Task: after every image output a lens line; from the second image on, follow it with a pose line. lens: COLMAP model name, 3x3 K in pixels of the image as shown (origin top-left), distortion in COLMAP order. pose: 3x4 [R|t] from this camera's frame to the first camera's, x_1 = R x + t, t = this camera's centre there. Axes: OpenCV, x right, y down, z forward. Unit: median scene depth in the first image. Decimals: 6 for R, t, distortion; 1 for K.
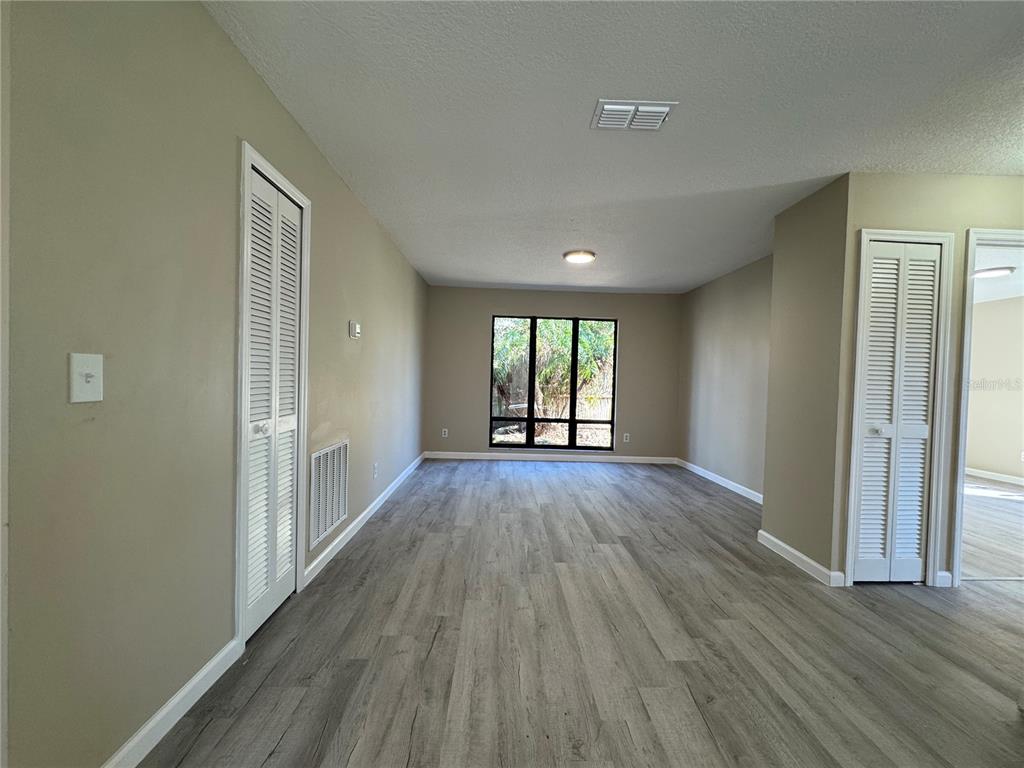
lens RADIAL K [[407.7, 0, 501.5], [0, 407.7, 377.3], [0, 0, 1]] dist [-0.003043, 0.000361]
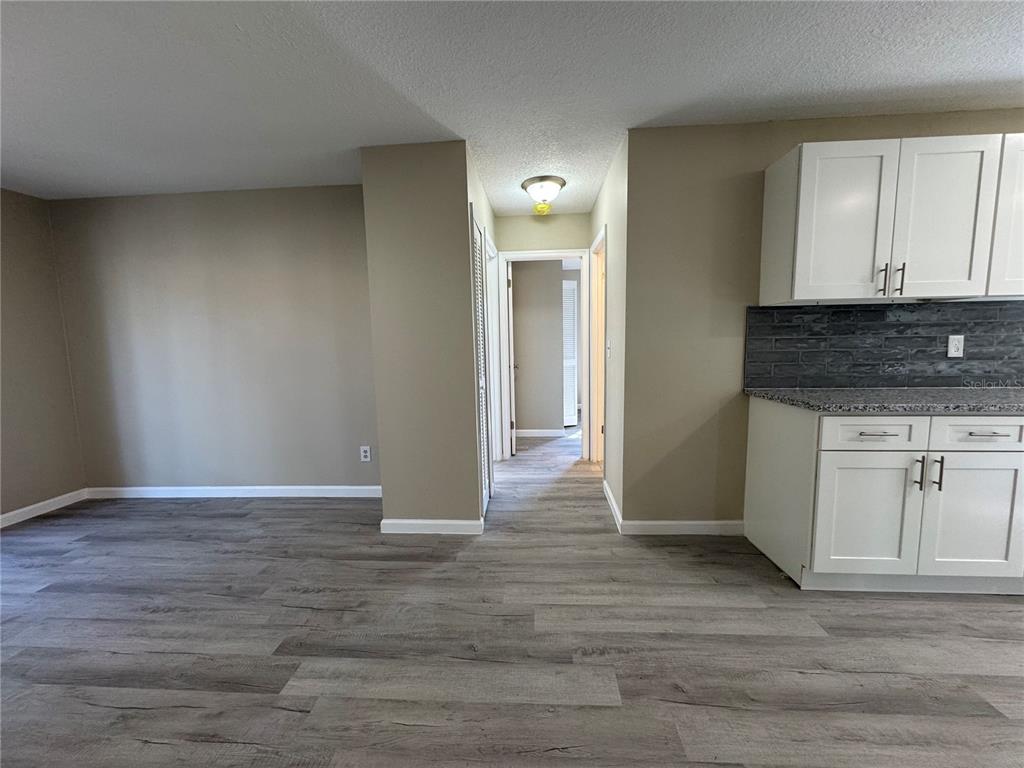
lens RADIAL K [[407.7, 0, 509.2], [0, 407.7, 386.1], [0, 0, 1]] dist [-0.003043, 0.000361]
pose [[0.093668, -0.158522, 0.982902, -0.175262], [0.042040, 0.986992, 0.155175, -0.045381], [-0.994715, 0.026787, 0.099114, 0.616674]]
